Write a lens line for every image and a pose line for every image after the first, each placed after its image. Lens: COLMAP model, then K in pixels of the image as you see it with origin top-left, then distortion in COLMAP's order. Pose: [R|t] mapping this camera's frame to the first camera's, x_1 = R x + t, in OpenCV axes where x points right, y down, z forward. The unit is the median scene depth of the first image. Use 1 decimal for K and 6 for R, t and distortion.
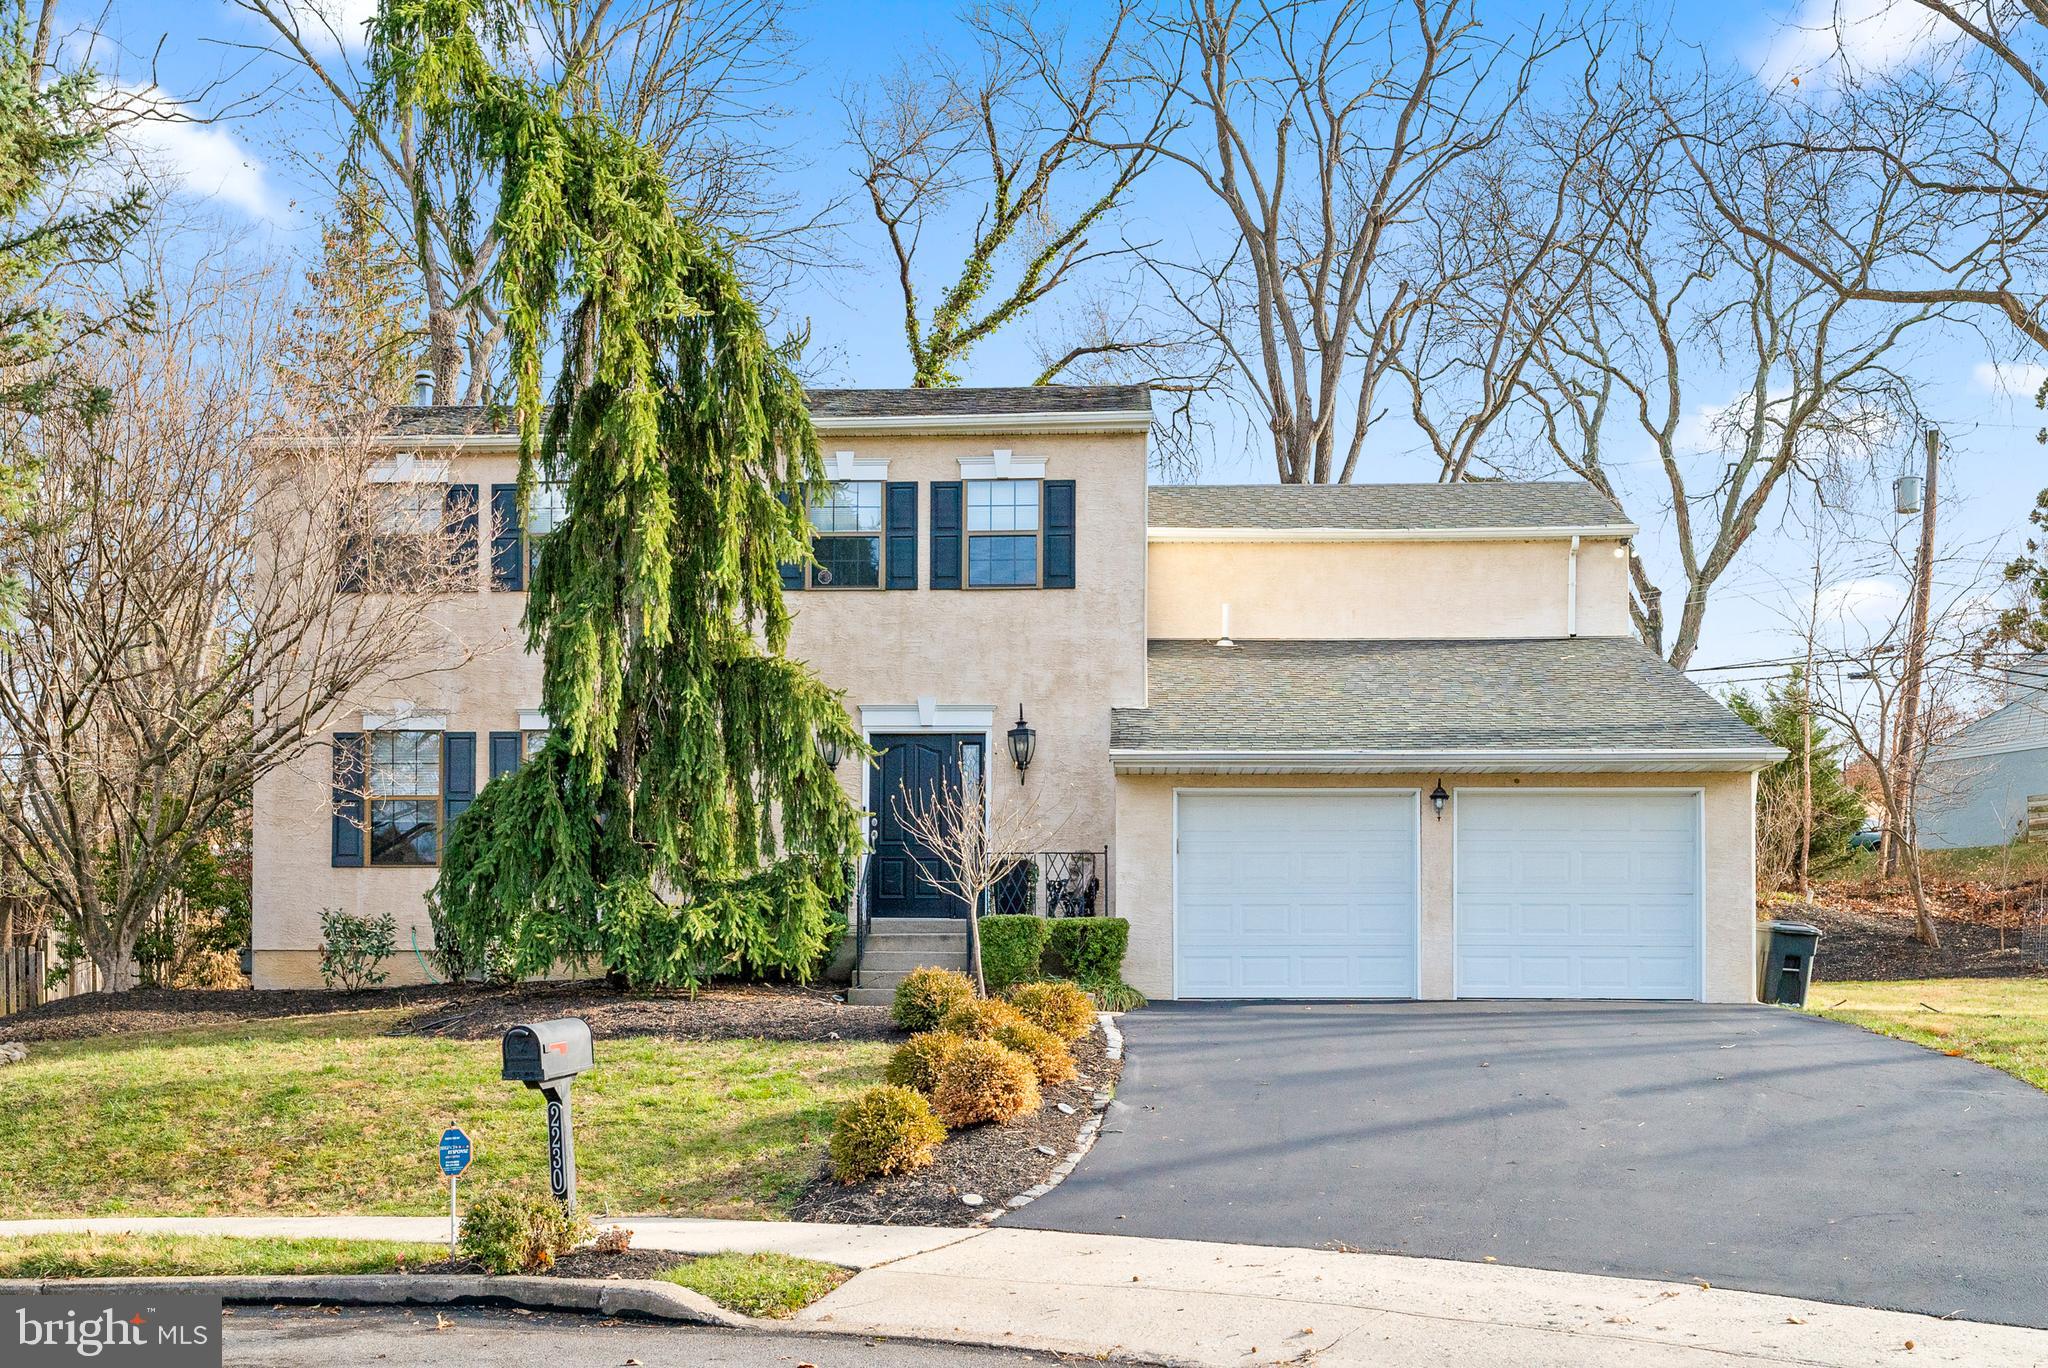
lens RADIAL K [[2006.9, 0, 1026.6], [0, 2006.9, 801.6], [0, 0, 1]] dist [-0.004587, 0.008876]
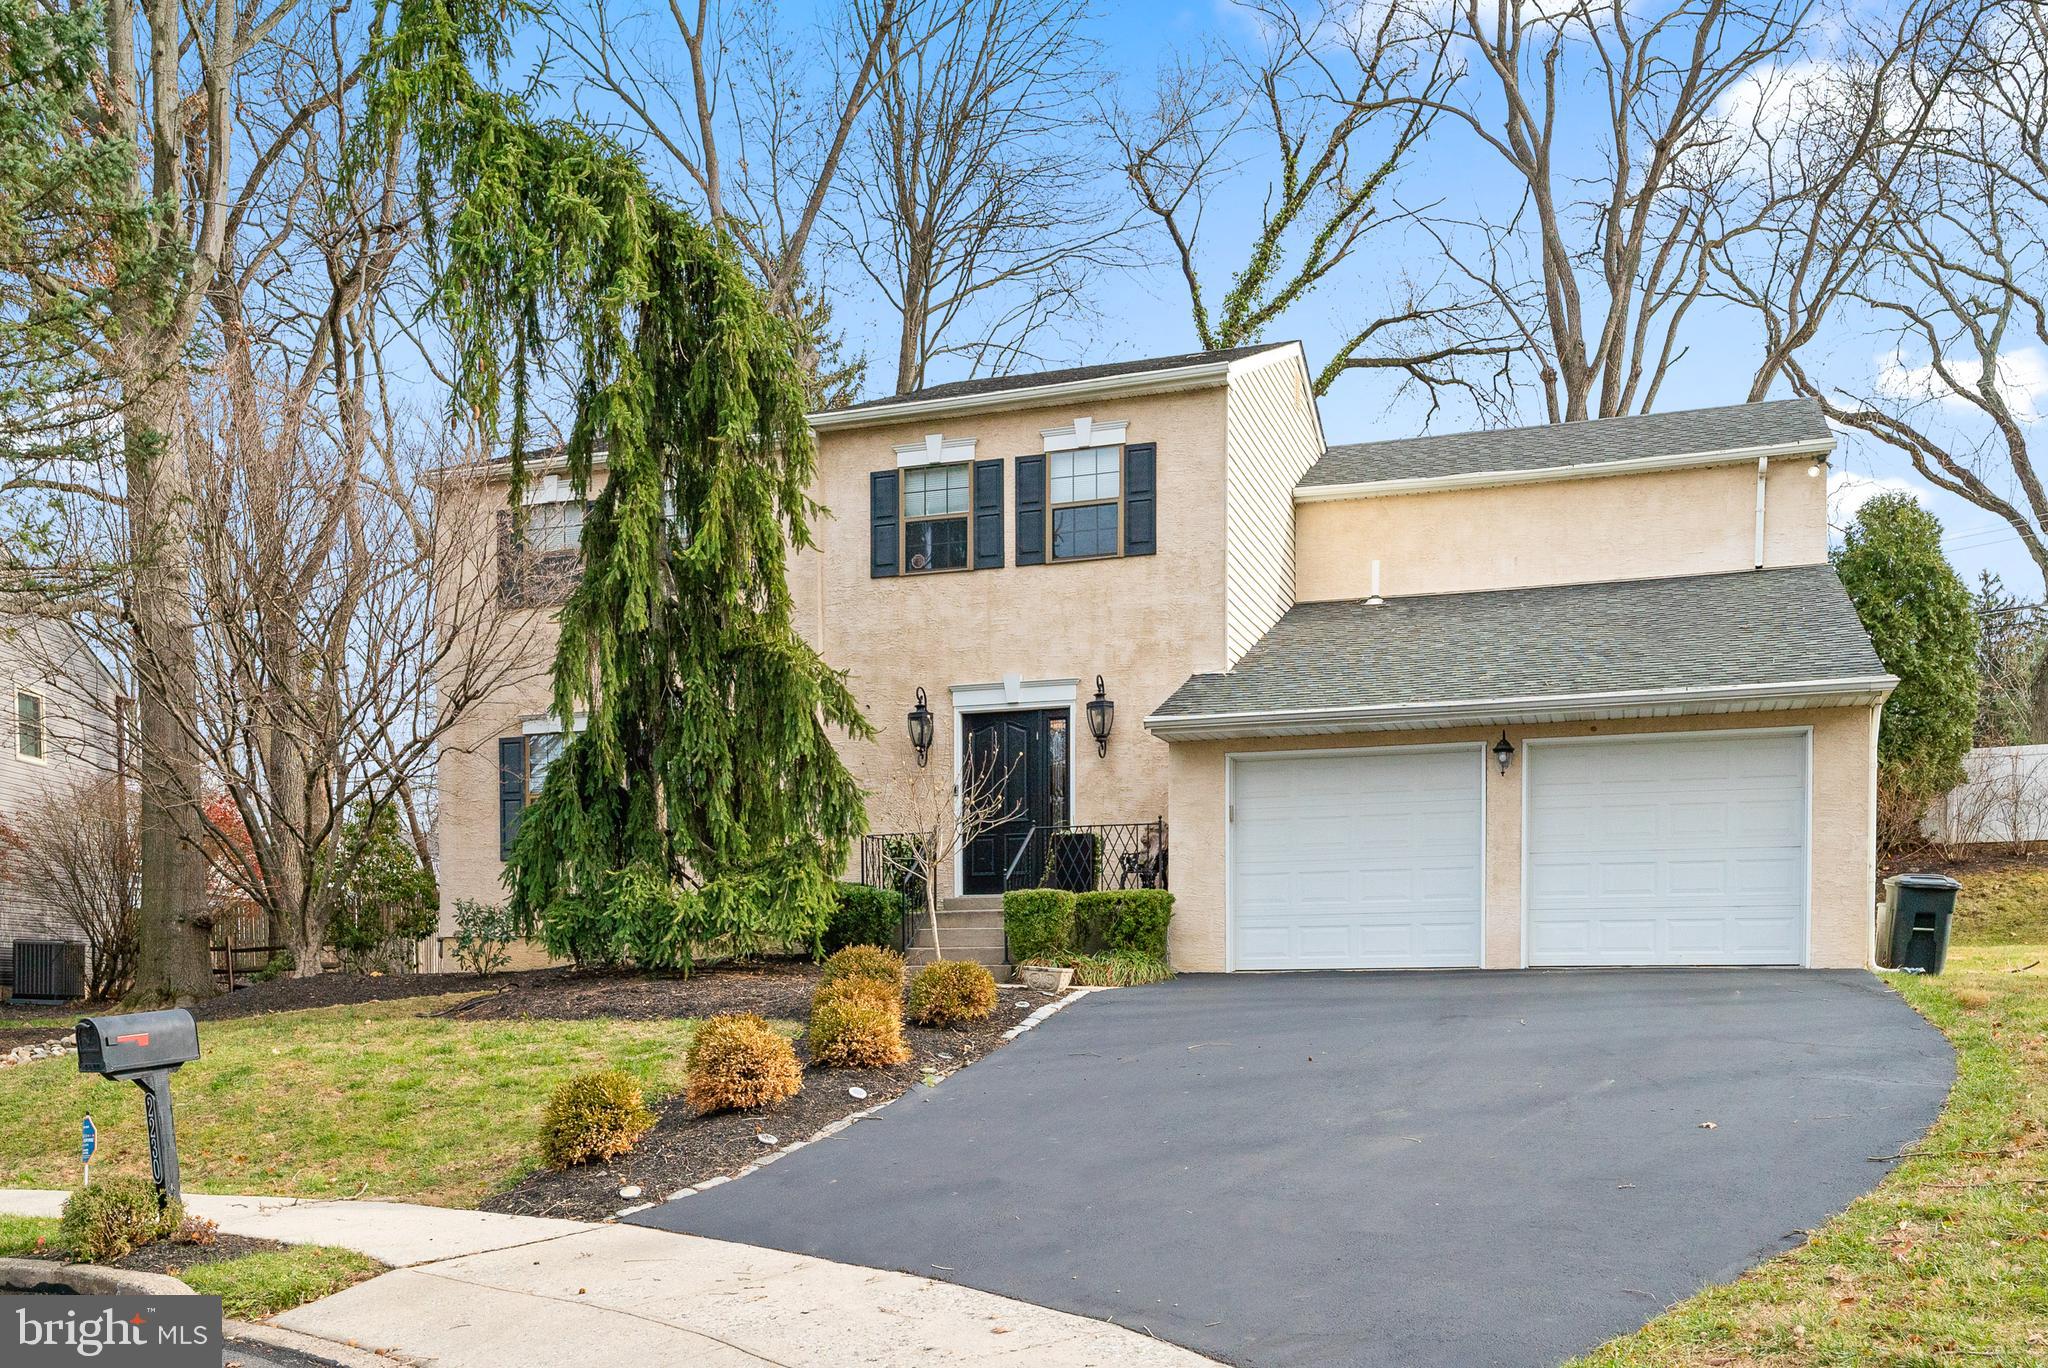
lens RADIAL K [[1834.7, 0, 1021.7], [0, 1834.7, 897.0], [0, 0, 1]] dist [0.003141, 0.014299]
pose [[0.962238, -0.023968, -0.271152, 0.198282], [0.040082, 0.997734, 0.054046, 0.009509], [0.269242, -0.062873, 0.961018, 0.111107]]
